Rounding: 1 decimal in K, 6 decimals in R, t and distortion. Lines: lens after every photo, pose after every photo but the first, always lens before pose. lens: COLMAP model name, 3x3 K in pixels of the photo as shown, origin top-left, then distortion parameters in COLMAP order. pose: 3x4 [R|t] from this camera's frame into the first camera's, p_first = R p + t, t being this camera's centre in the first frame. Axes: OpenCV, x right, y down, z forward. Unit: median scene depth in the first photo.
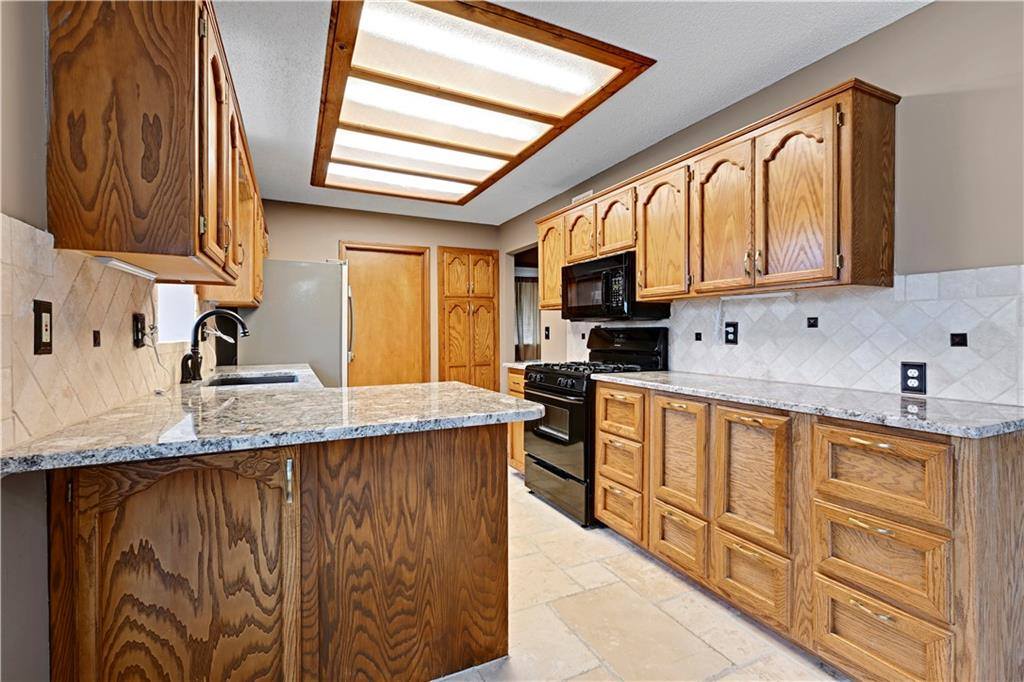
lens RADIAL K [[460.2, 0, 511.4], [0, 460.2, 332.5], [0, 0, 1]] dist [-0.001142, -0.000374]
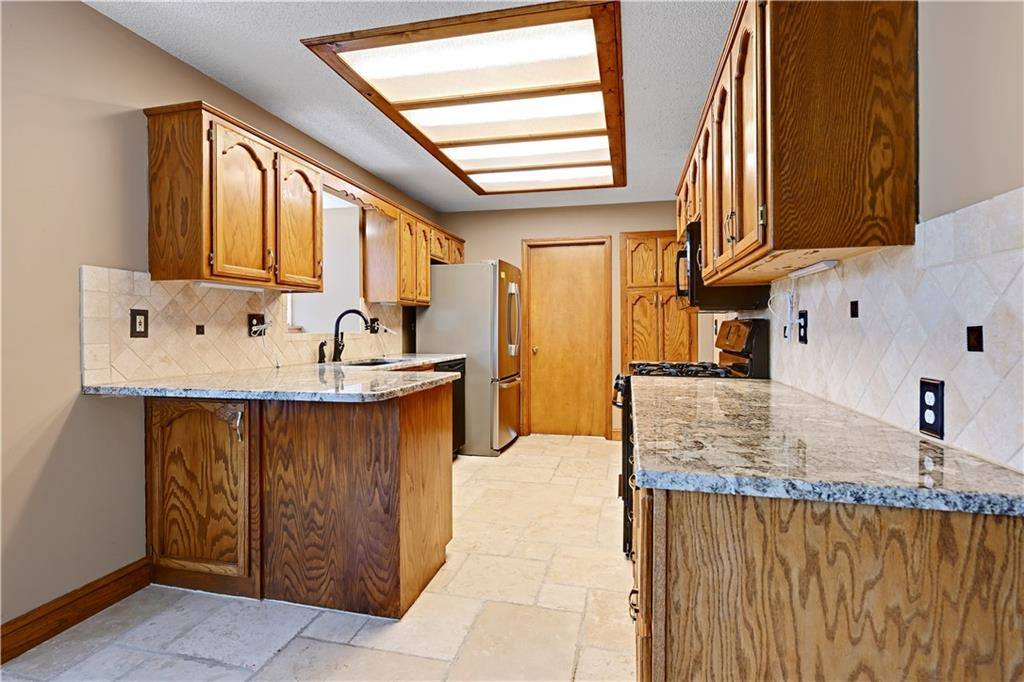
lens RADIAL K [[504.7, 0, 508.0], [0, 504.7, 329.6], [0, 0, 1]] dist [-0.003969, 0.000064]
pose [[0.770444, 0.002821, -0.637502, 1.043070], [-0.000082, 0.999991, 0.004326, 0.003723], [0.637508, -0.003280, 0.770437, 0.261099]]
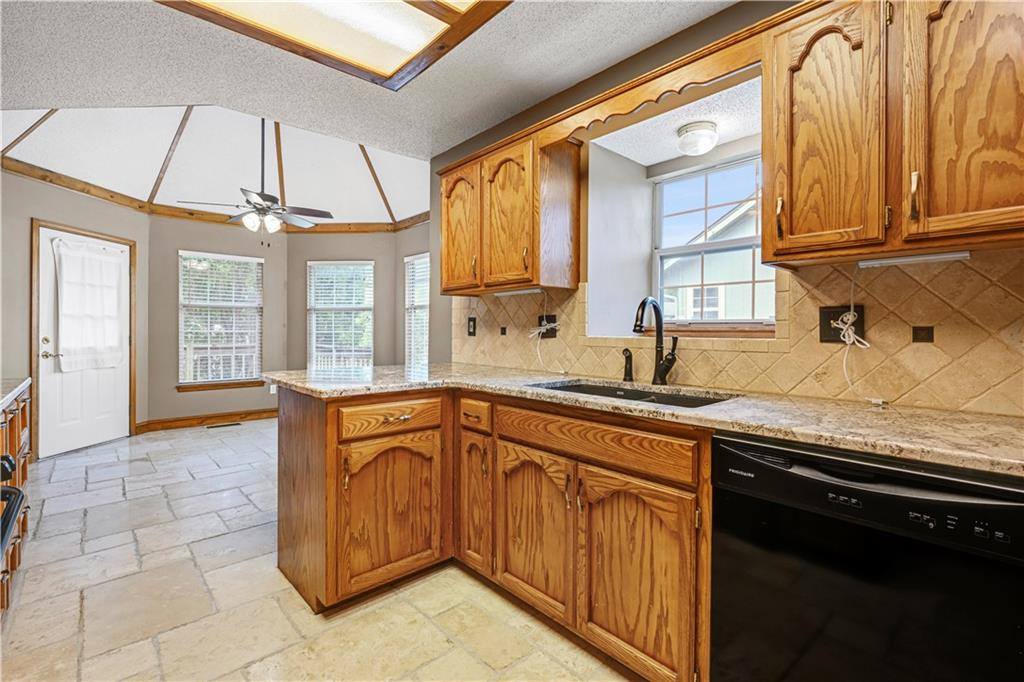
lens RADIAL K [[460.2, 0, 511.4], [0, 460.2, 332.5], [0, 0, 1]] dist [-0.001142, -0.000374]
pose [[-0.957709, 0.002345, -0.287730, -0.300744], [0.000954, 0.999987, 0.004974, 0.008326], [0.287738, 0.004490, -0.957699, 2.709705]]
